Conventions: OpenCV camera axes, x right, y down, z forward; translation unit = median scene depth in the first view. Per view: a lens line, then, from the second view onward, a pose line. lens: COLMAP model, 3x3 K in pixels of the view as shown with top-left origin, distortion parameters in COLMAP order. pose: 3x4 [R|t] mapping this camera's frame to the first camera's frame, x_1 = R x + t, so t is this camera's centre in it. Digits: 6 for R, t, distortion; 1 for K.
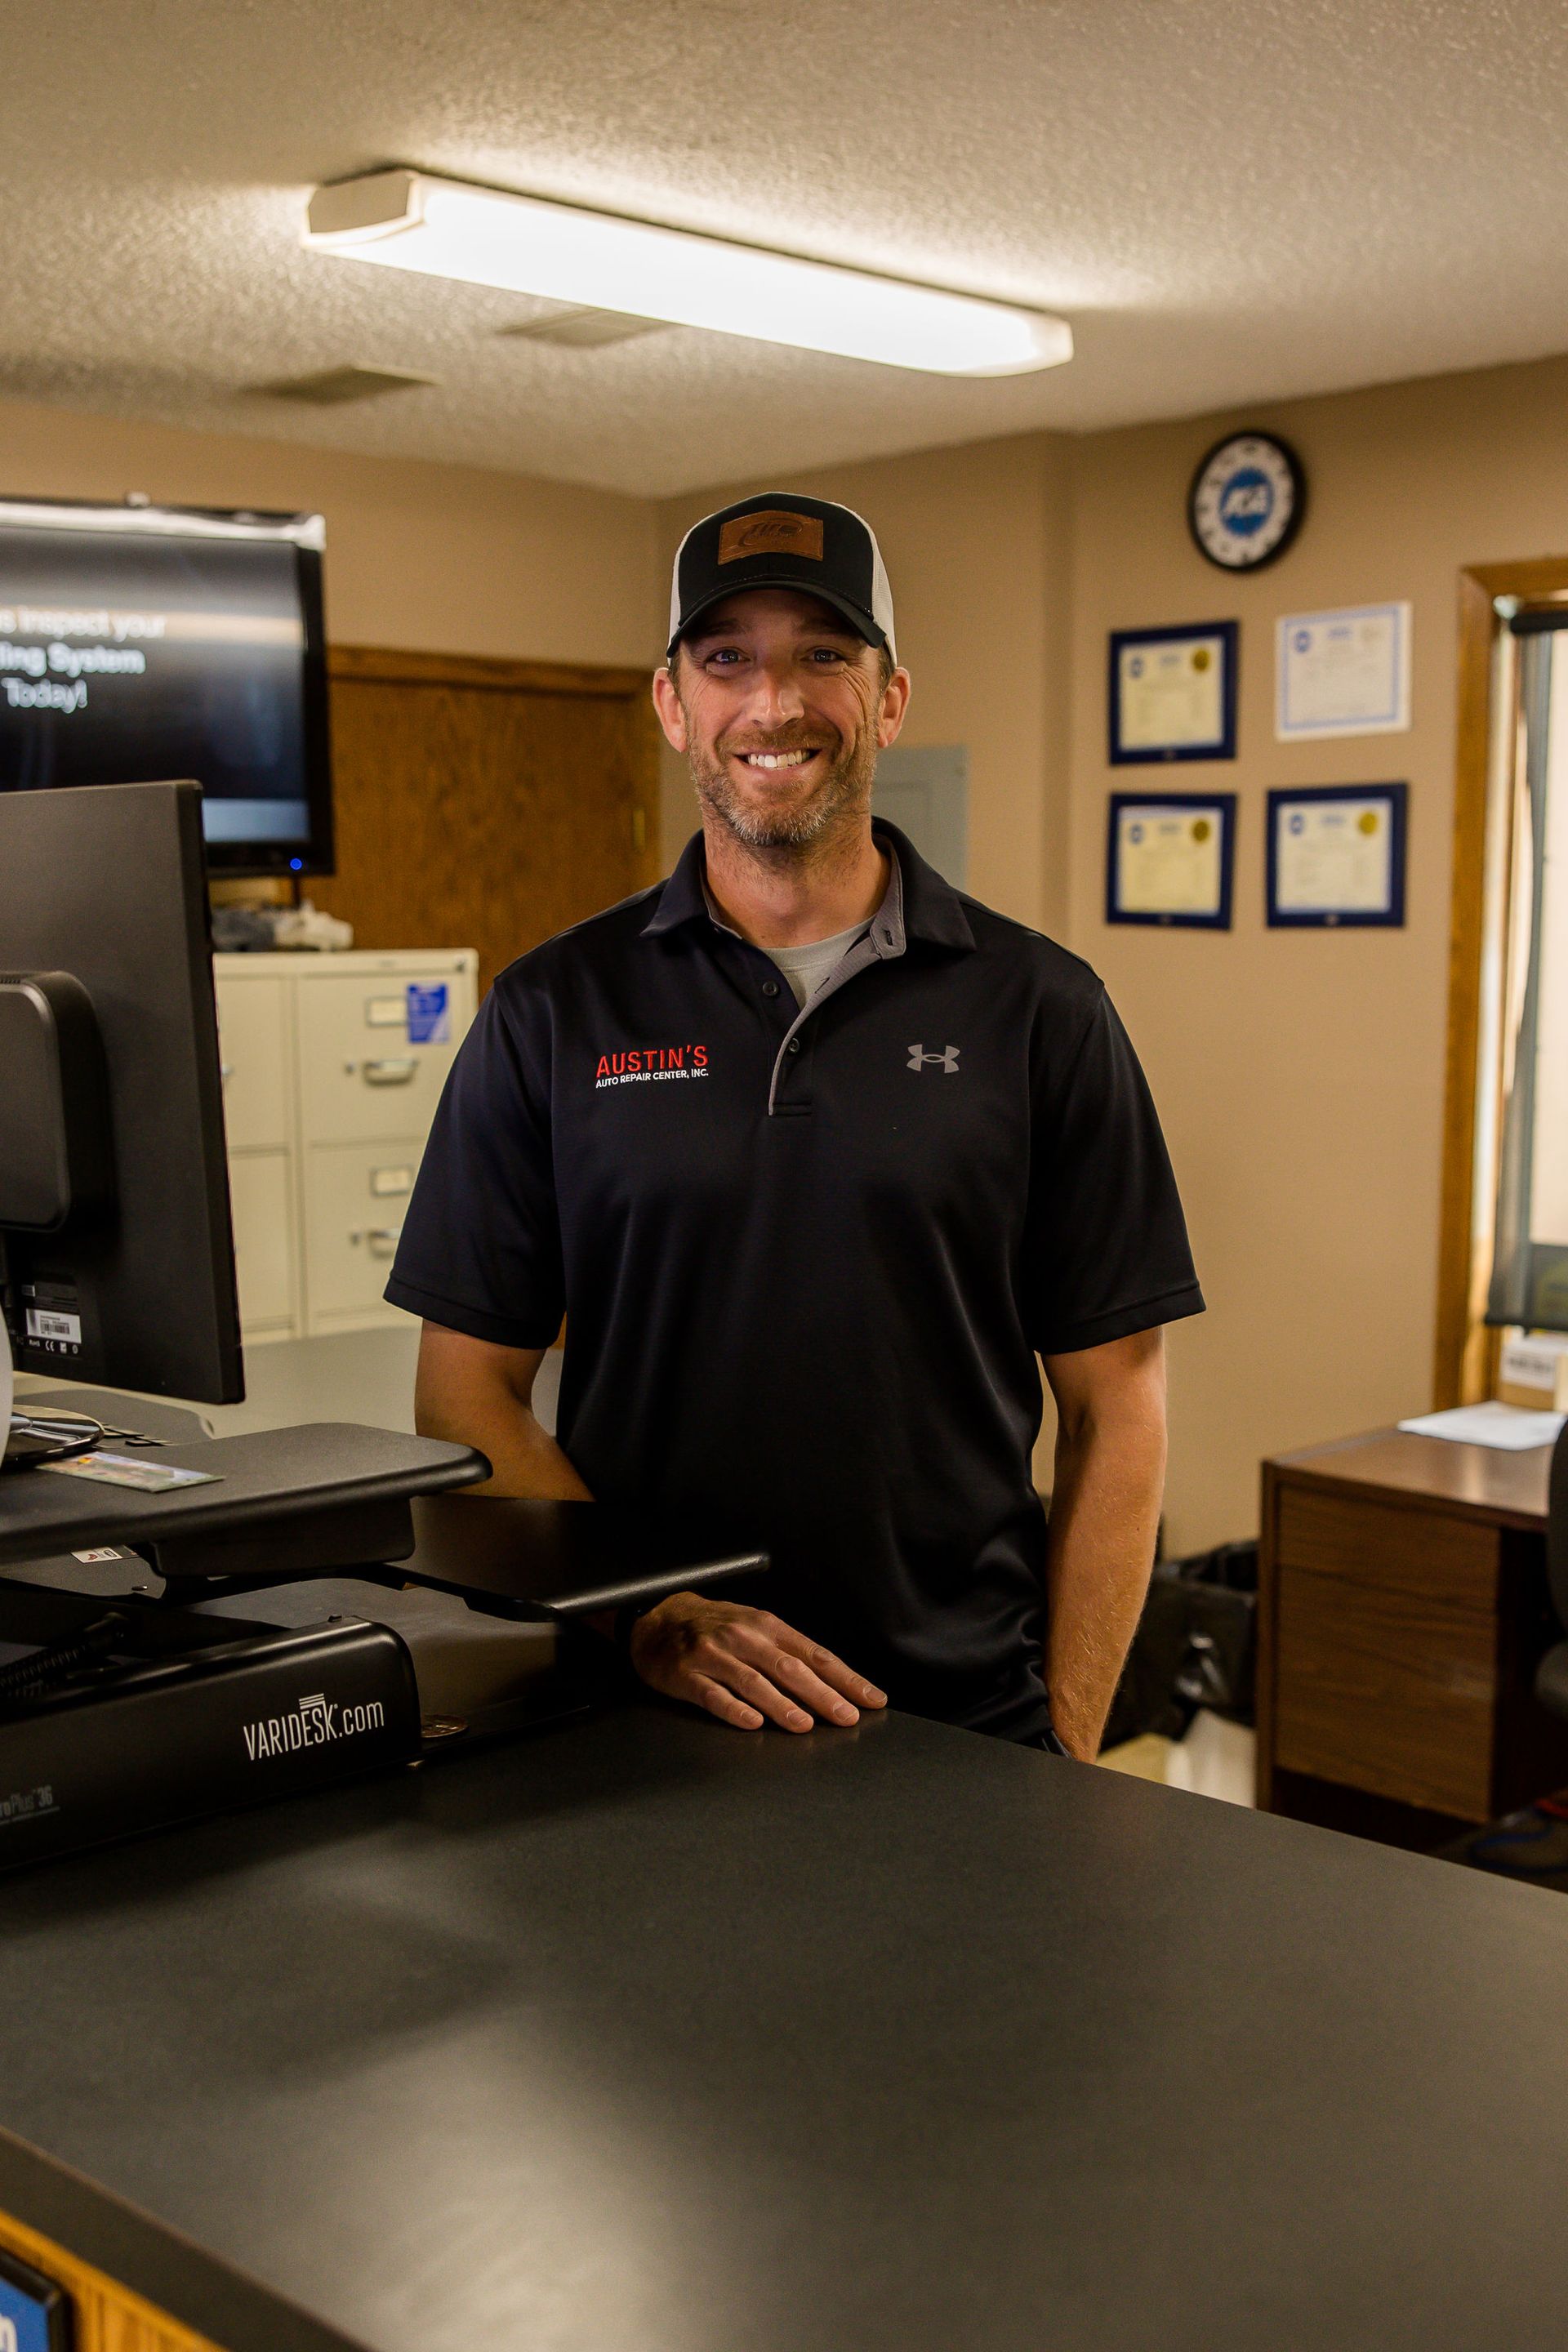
lens RADIAL K [[2782.8, 0, 790.1], [0, 2782.8, 1319.2], [0, 0, 1]] dist [0.008671, 0.038435]
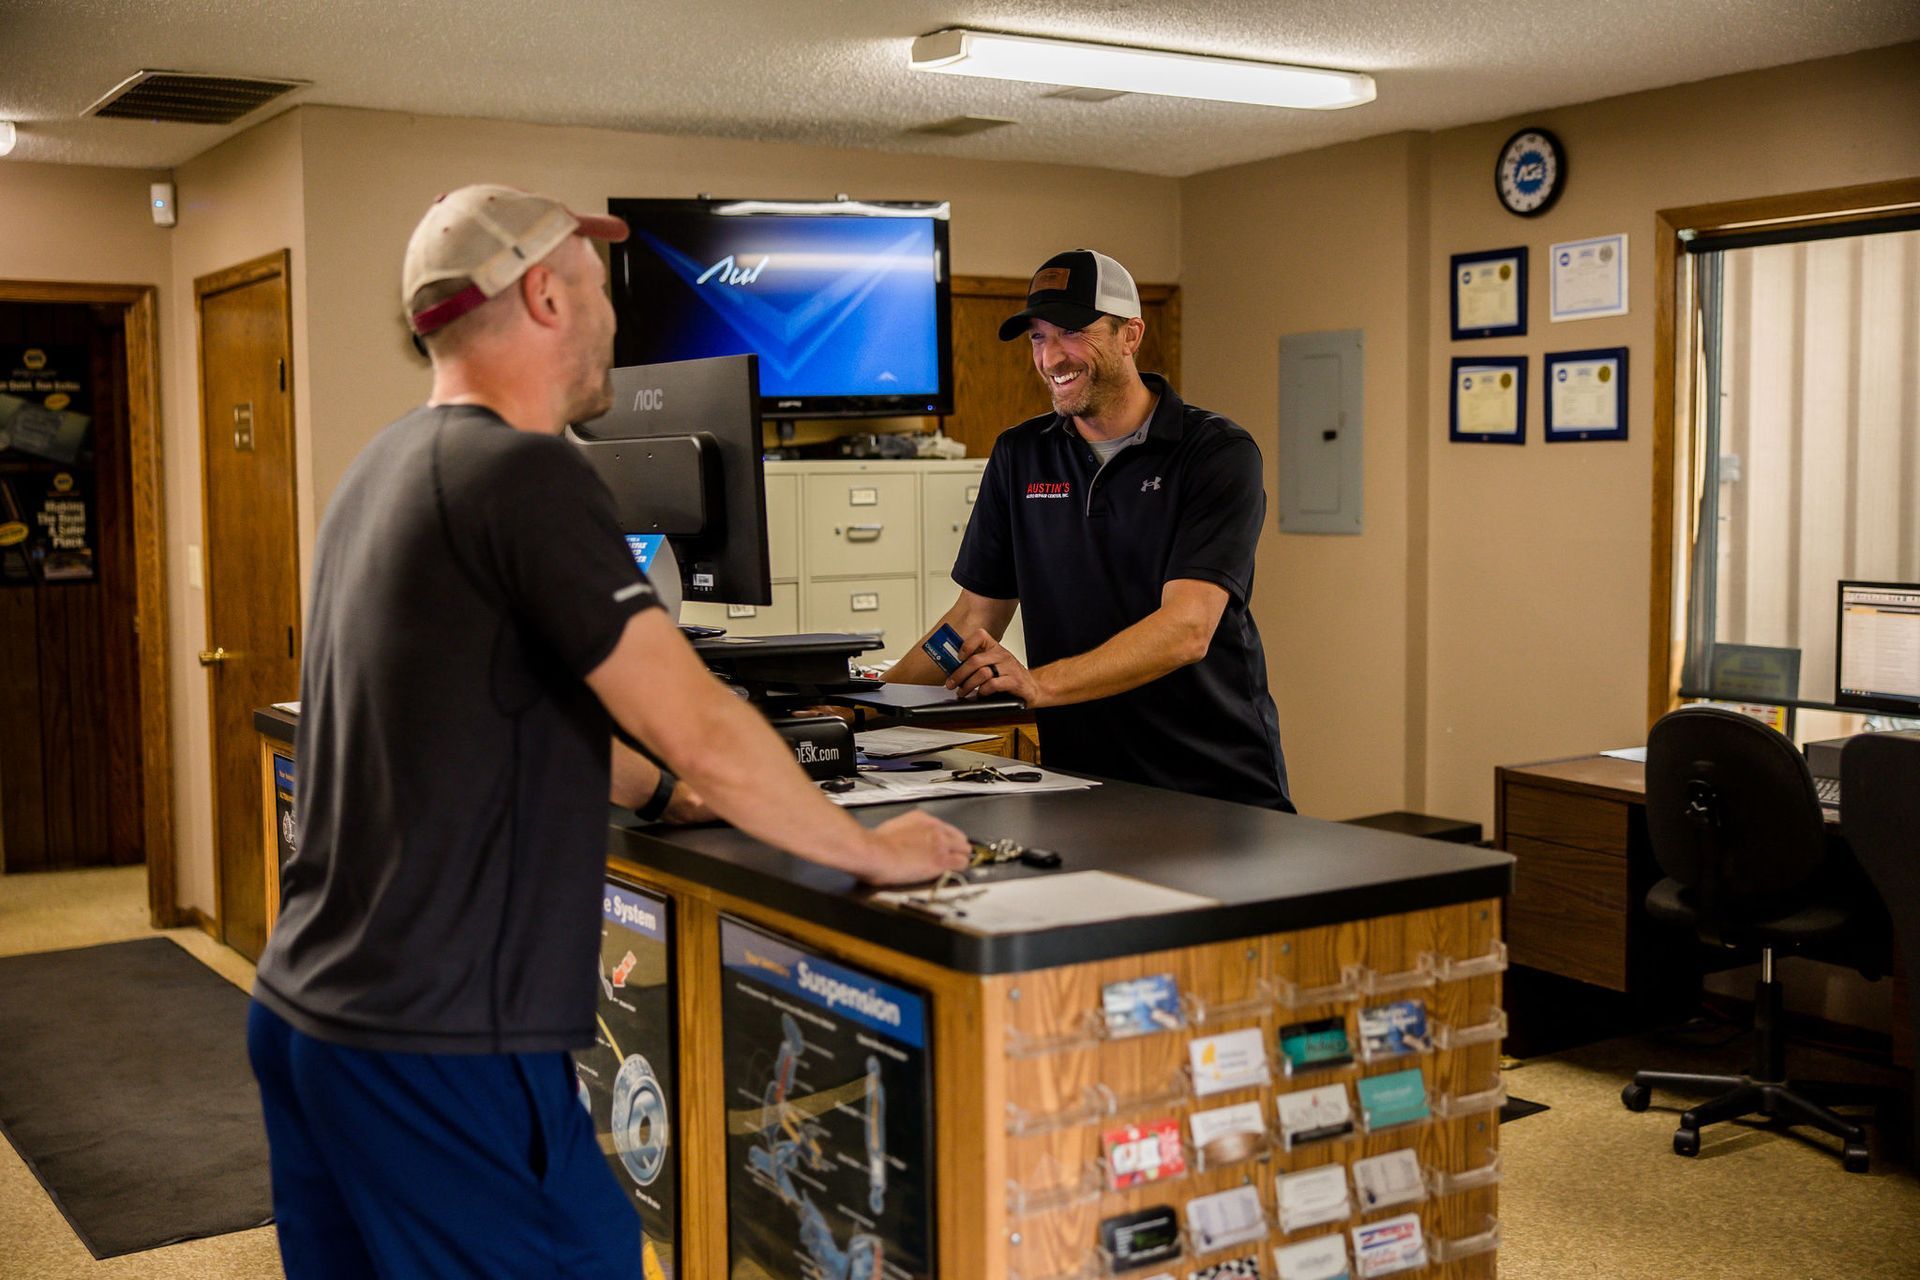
lens RADIAL K [[2167.8, 0, 960.0], [0, 2167.8, 640.0], [0, 0, 1]] dist [0.015308, -0.023730]
pose [[0.977720, 0.010296, -0.209663, 0.111504], [-0.023471, 0.997895, -0.060448, 0.052424], [0.208599, 0.064022, 0.975903, -0.250397]]
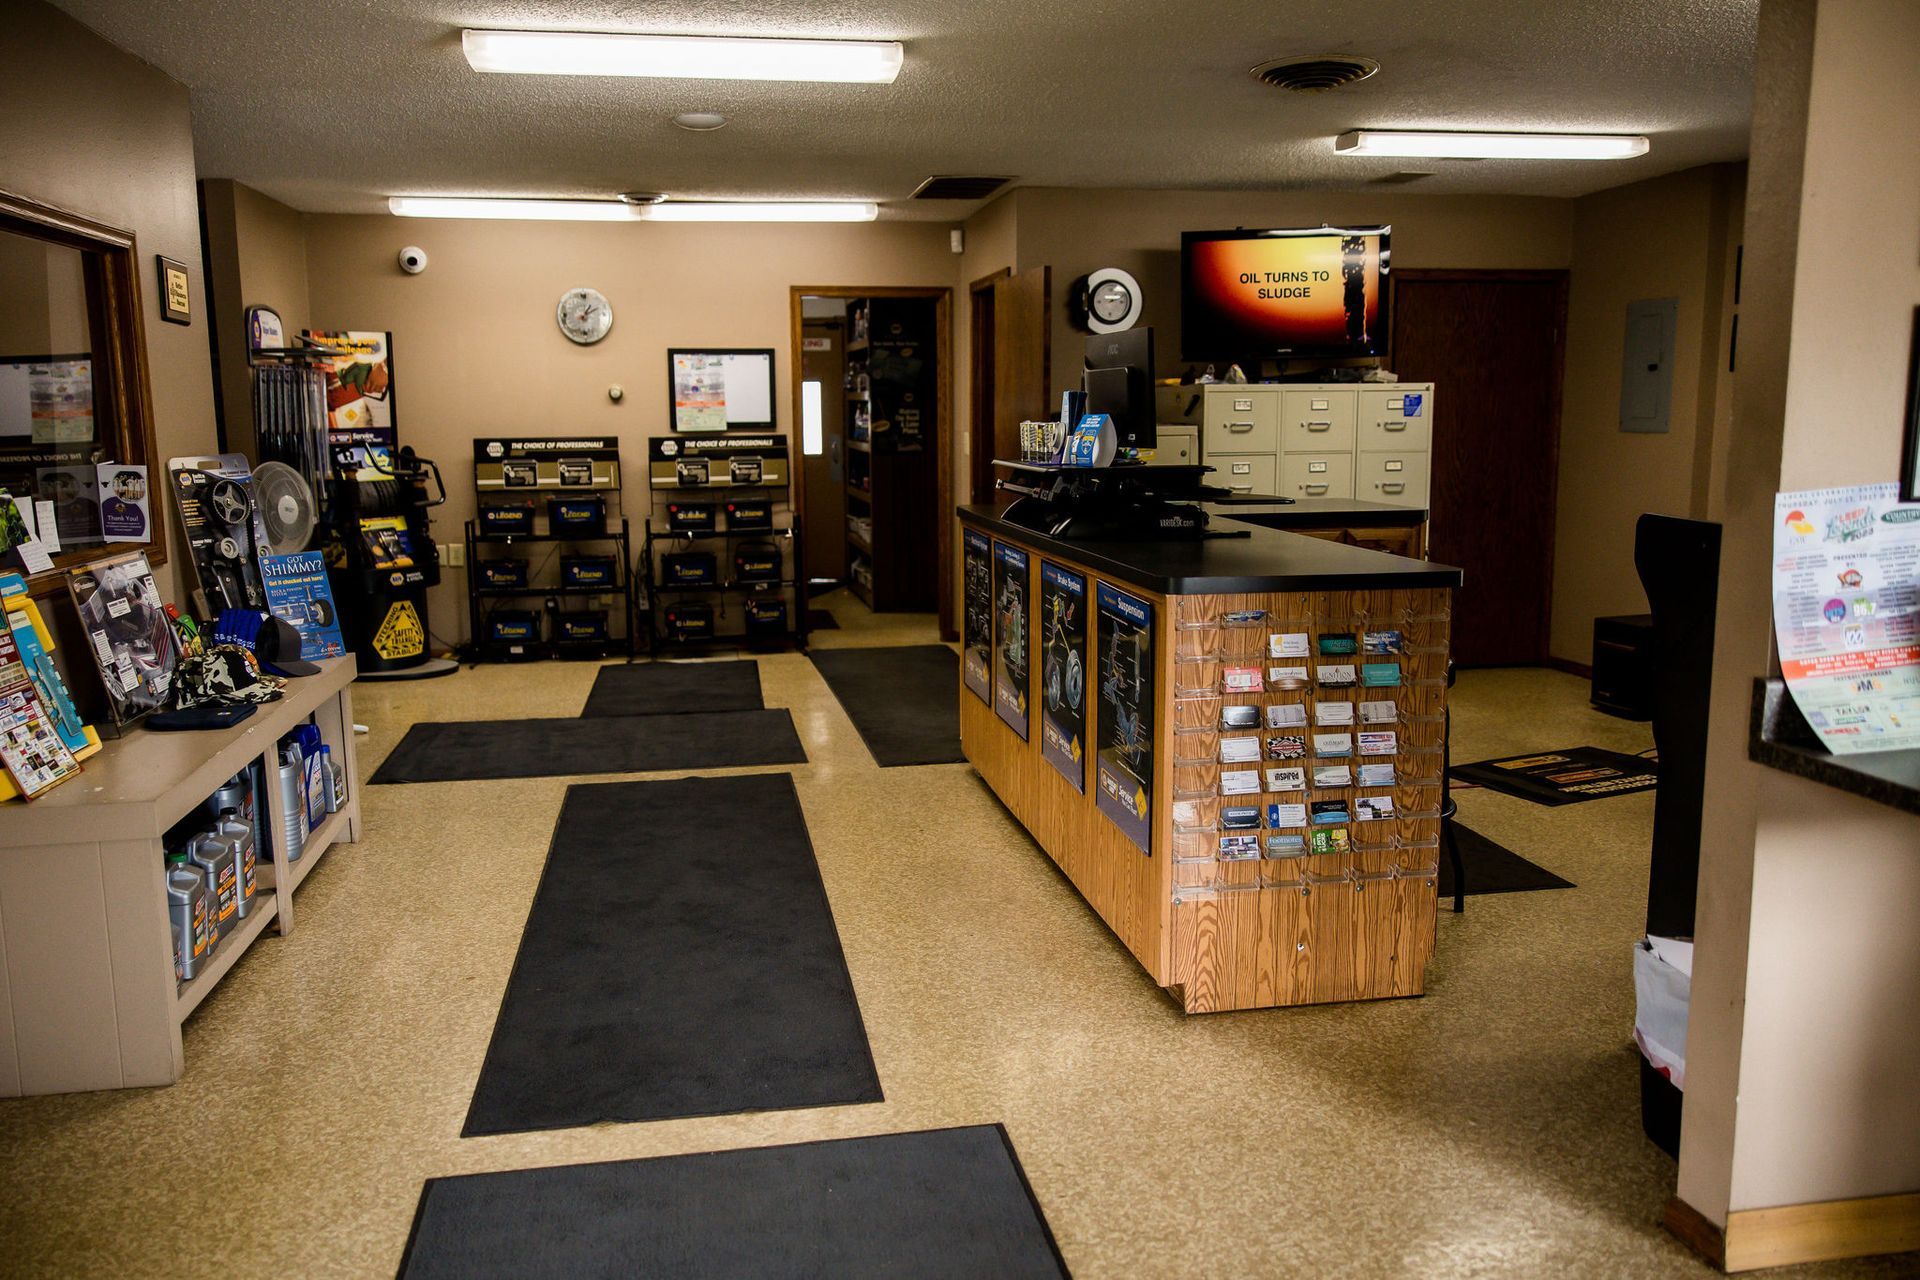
lens RADIAL K [[1481.4, 0, 960.0], [0, 1481.4, 640.0], [0, 0, 1]] dist [0.009153, 0.007001]
pose [[0.827706, 0.087890, -0.554236, 0.319037], [-0.077214, 0.996102, 0.042648, 0.089220], [0.555824, 0.007495, 0.831266, -0.445120]]
